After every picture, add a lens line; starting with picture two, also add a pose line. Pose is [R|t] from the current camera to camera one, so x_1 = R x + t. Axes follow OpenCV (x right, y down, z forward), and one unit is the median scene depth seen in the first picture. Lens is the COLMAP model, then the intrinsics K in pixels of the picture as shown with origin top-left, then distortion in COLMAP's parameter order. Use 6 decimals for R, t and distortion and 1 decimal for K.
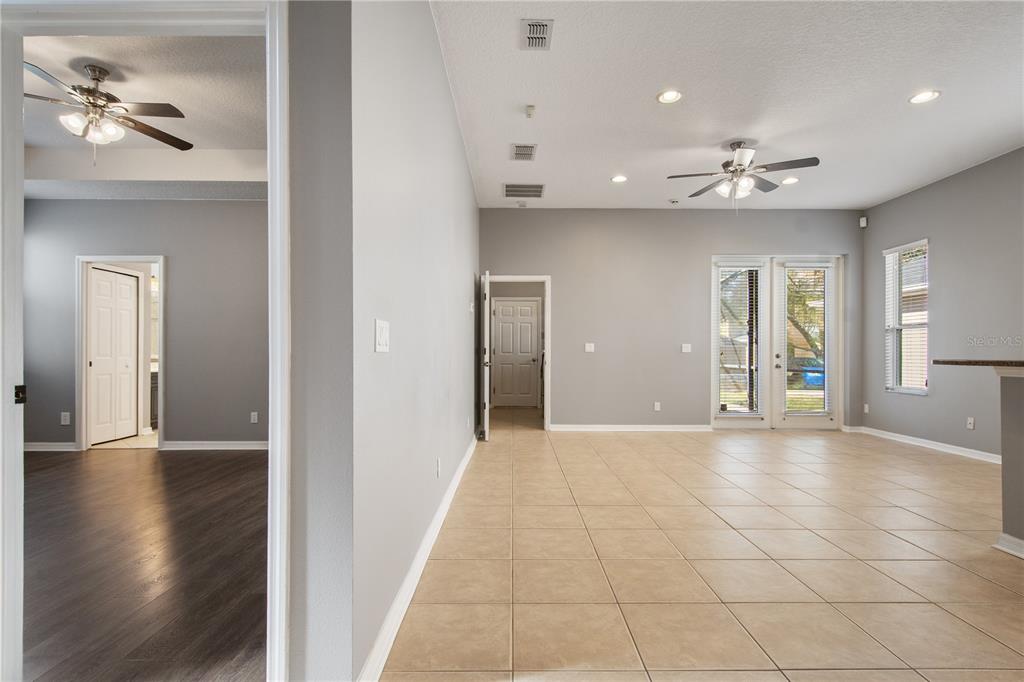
lens RADIAL K [[496.4, 0, 513.5], [0, 496.4, 348.5], [0, 0, 1]] dist [0.000417, 0.000119]
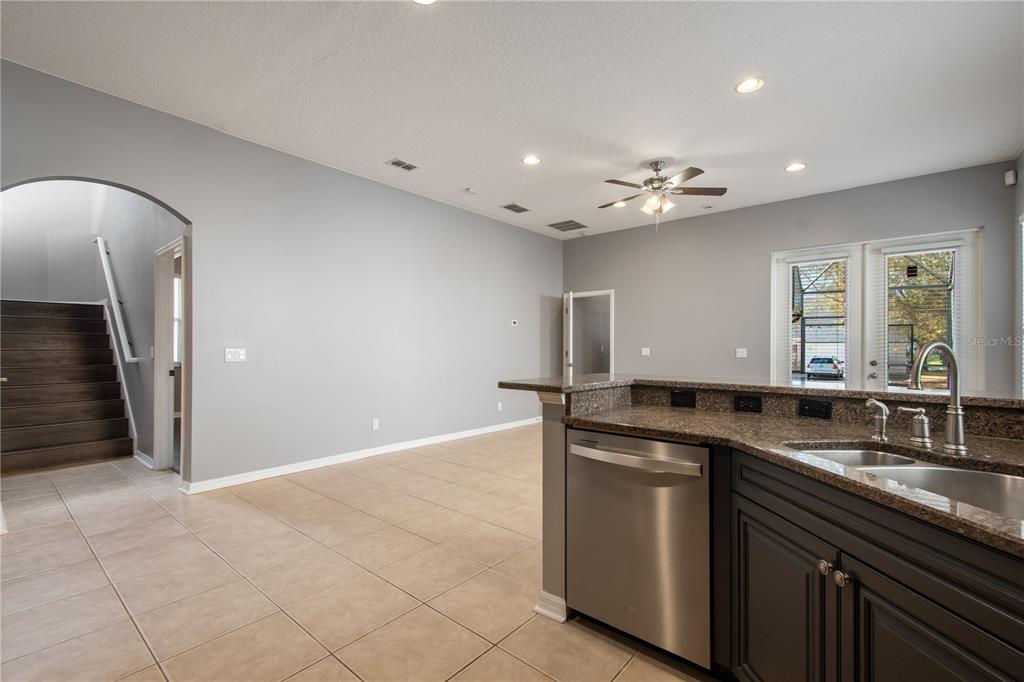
lens RADIAL K [[448.7, 0, 511.5], [0, 448.7, 344.4], [0, 0, 1]] dist [0.004433, -0.000206]
pose [[0.763706, -0.003848, -0.645553, 0.566605], [0.003815, 0.999992, -0.001448, -0.017734], [0.645553, -0.001358, 0.763714, 0.047043]]
